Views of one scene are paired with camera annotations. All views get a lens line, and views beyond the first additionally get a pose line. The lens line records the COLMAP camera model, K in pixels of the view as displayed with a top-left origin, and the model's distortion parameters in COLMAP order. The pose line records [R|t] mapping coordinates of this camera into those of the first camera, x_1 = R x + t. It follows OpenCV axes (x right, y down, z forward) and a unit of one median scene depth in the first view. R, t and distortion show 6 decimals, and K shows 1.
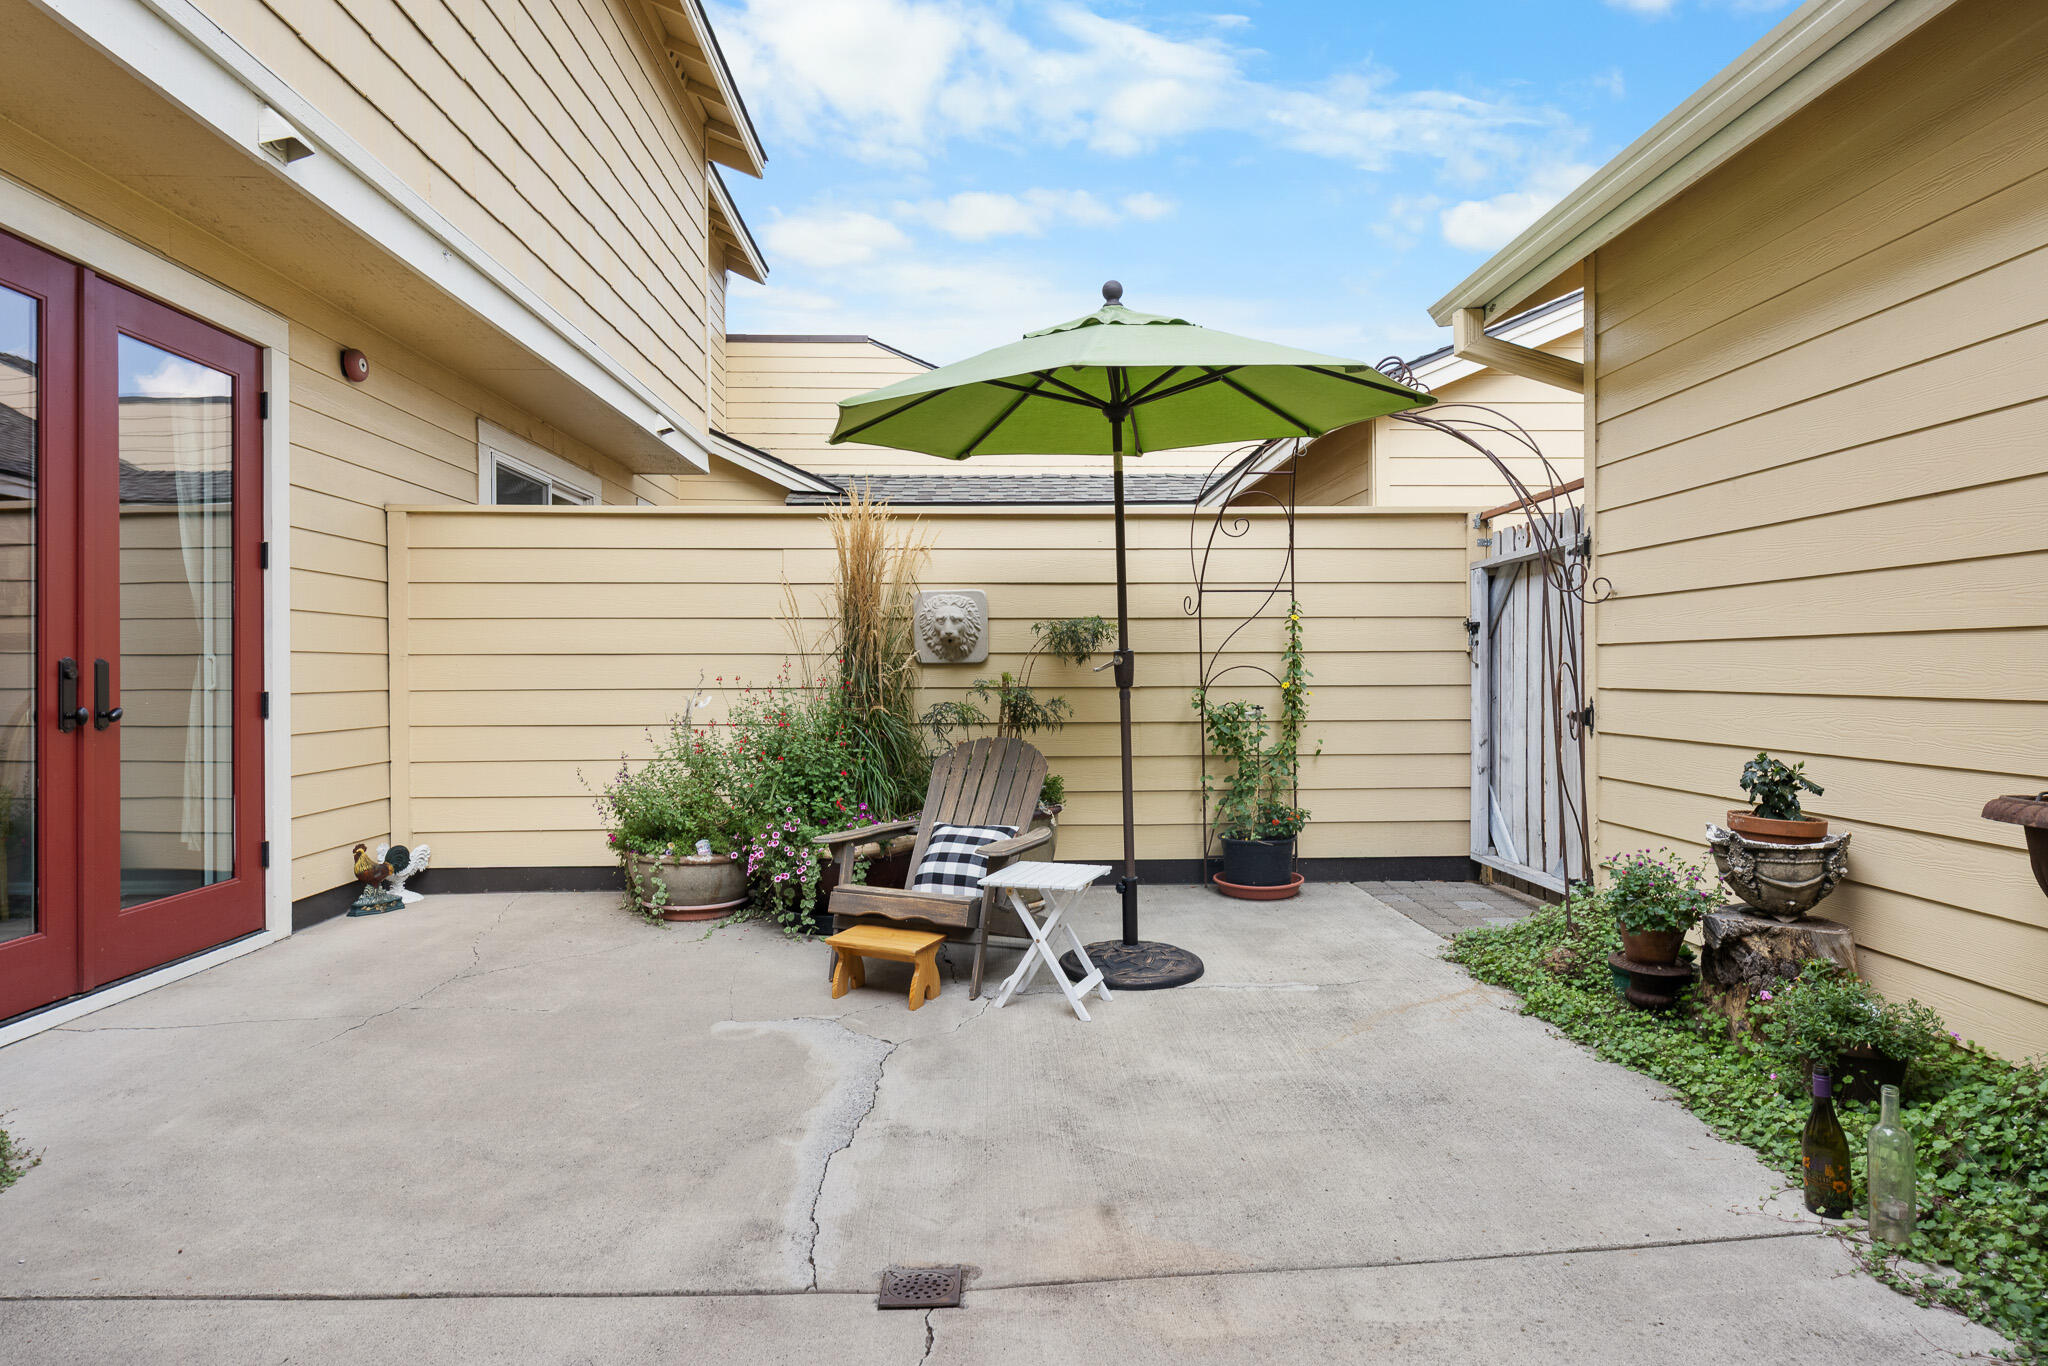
lens RADIAL K [[1125.3, 0, 1027.5], [0, 1125.3, 675.9], [0, 0, 1]] dist [0.004322, -0.004715]
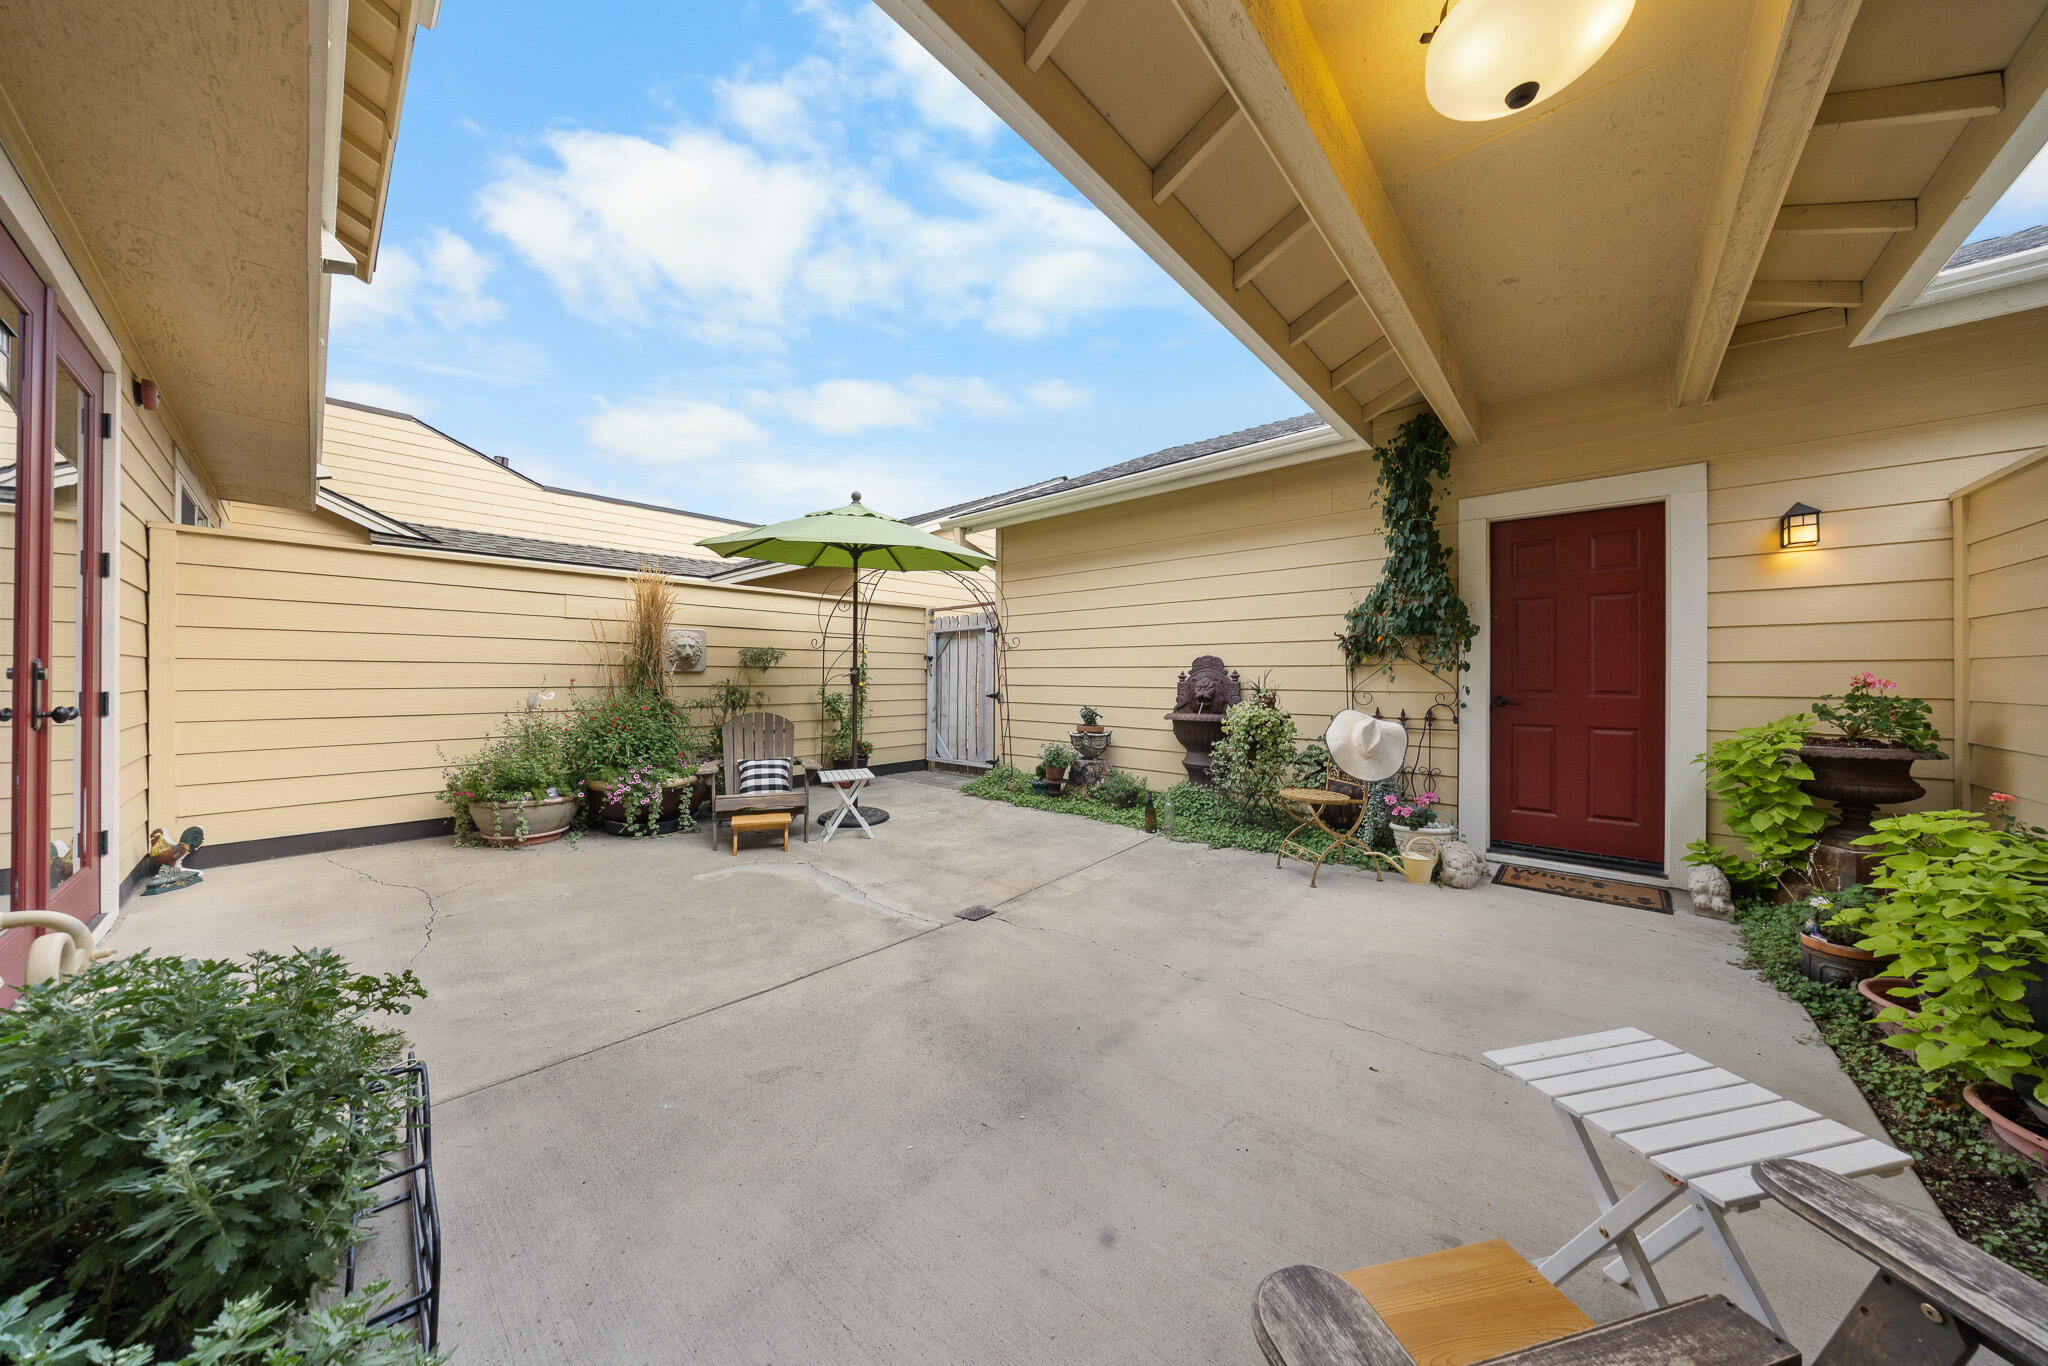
lens RADIAL K [[643.2, 0, 1028.2], [0, 643.2, 679.7], [0, 0, 1]] dist [-0.007803, -0.000192]
pose [[0.687226, 0.003502, 0.726435, -0.498313], [-0.002799, 0.999994, -0.002173, 0.001988], [-0.726438, -0.000540, 0.687232, -0.050614]]
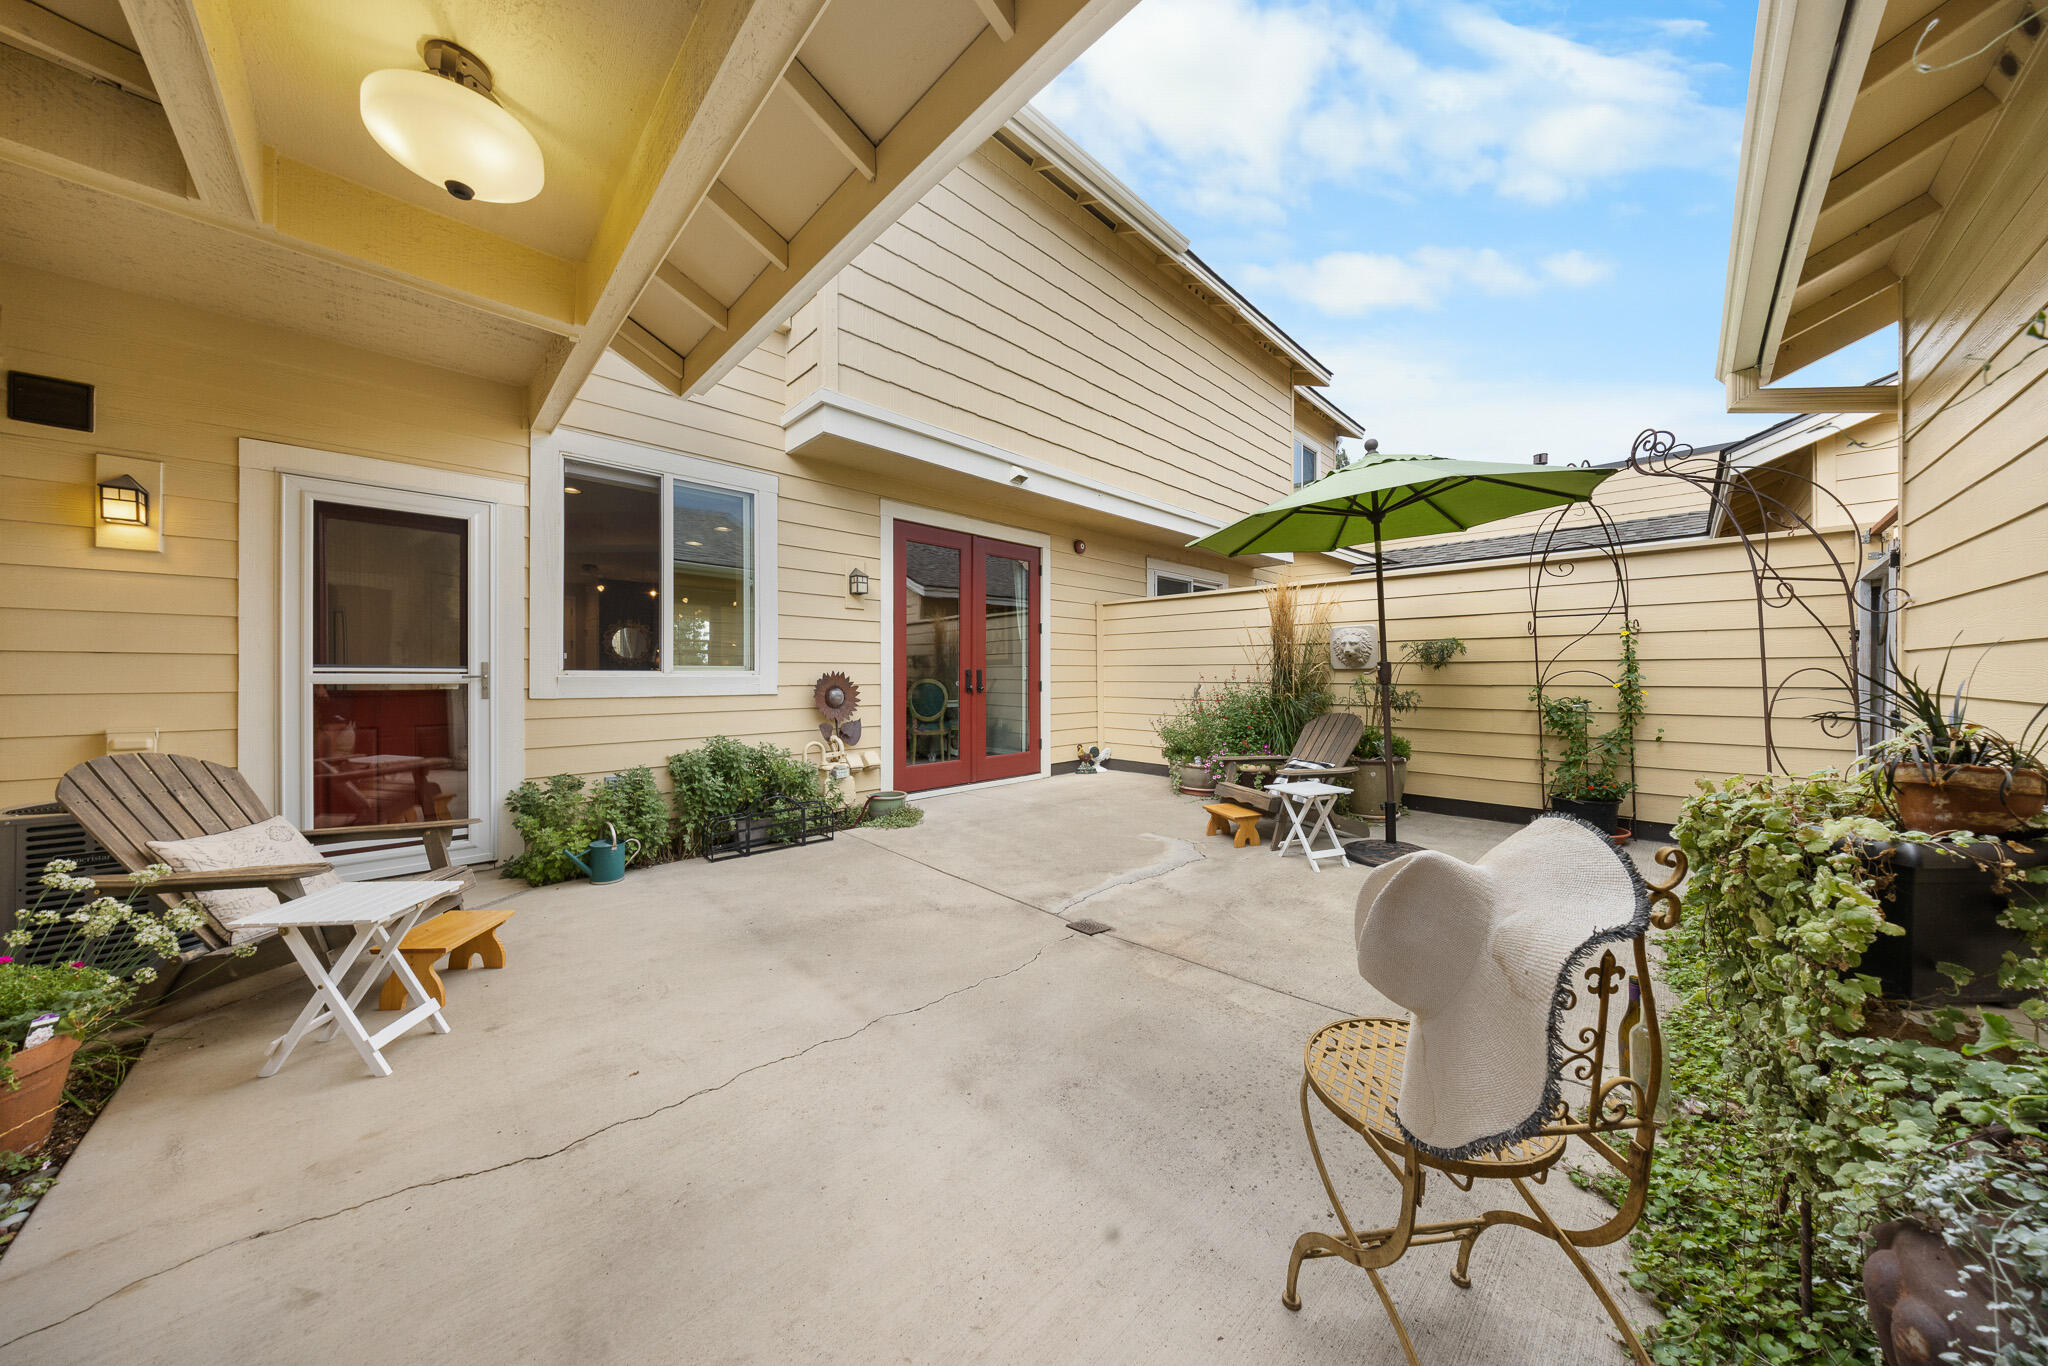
lens RADIAL K [[643.2, 0, 1017.4], [0, 643.2, 674.1], [0, 0, 1]] dist [-0.007803, -0.000192]
pose [[0.661224, 0.004189, -0.750177, 0.383765], [-0.006648, 0.999978, -0.000276, -0.000142], [0.750159, 0.005170, 0.661237, -0.014660]]
